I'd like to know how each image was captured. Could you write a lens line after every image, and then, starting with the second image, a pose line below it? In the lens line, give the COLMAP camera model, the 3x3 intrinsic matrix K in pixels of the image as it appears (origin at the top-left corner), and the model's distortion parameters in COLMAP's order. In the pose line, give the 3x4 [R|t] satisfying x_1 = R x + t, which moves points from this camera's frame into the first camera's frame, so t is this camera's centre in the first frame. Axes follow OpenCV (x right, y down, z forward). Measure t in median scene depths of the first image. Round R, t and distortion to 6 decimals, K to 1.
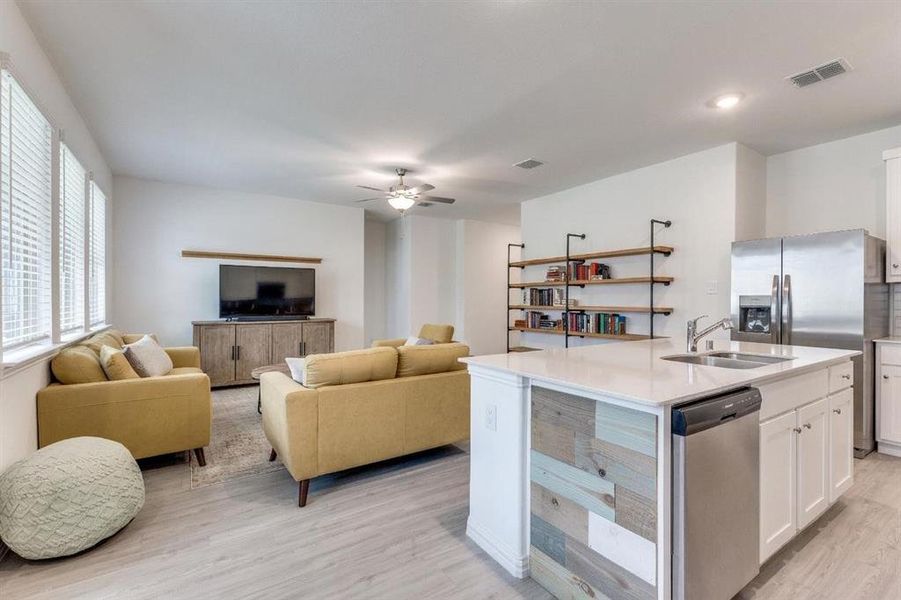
lens RADIAL K [[399.7, 0, 450.5], [0, 399.7, 302.8], [0, 0, 1]] dist [-0.003629, 0.000053]
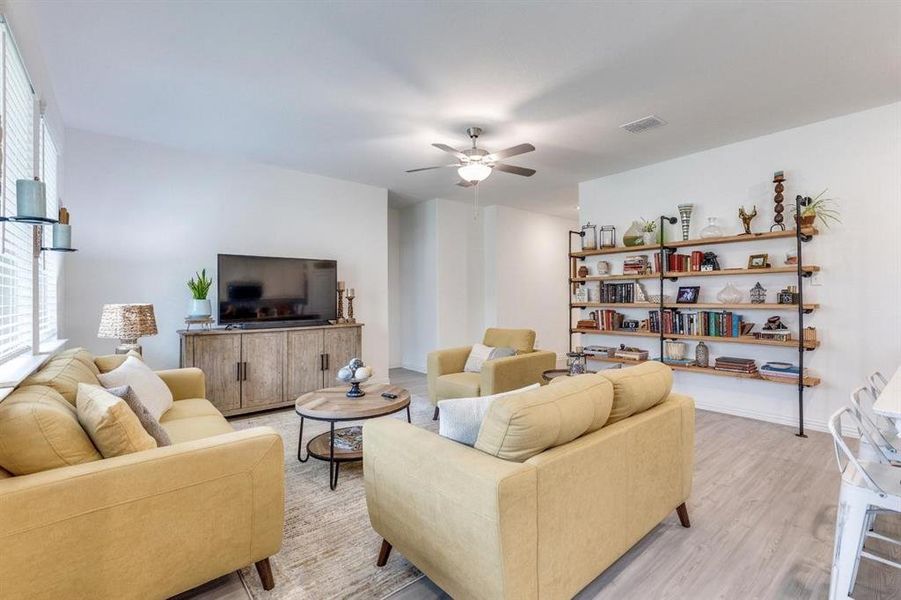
lens RADIAL K [[399.7, 0, 450.1], [0, 399.7, 295.9], [0, 0, 1]] dist [-0.003629, 0.000053]
pose [[0.994802, -0.010823, 0.101253, -0.238518], [0.012283, 0.999829, -0.013814, -0.001406], [-0.101086, 0.014986, 0.994765, 0.227455]]
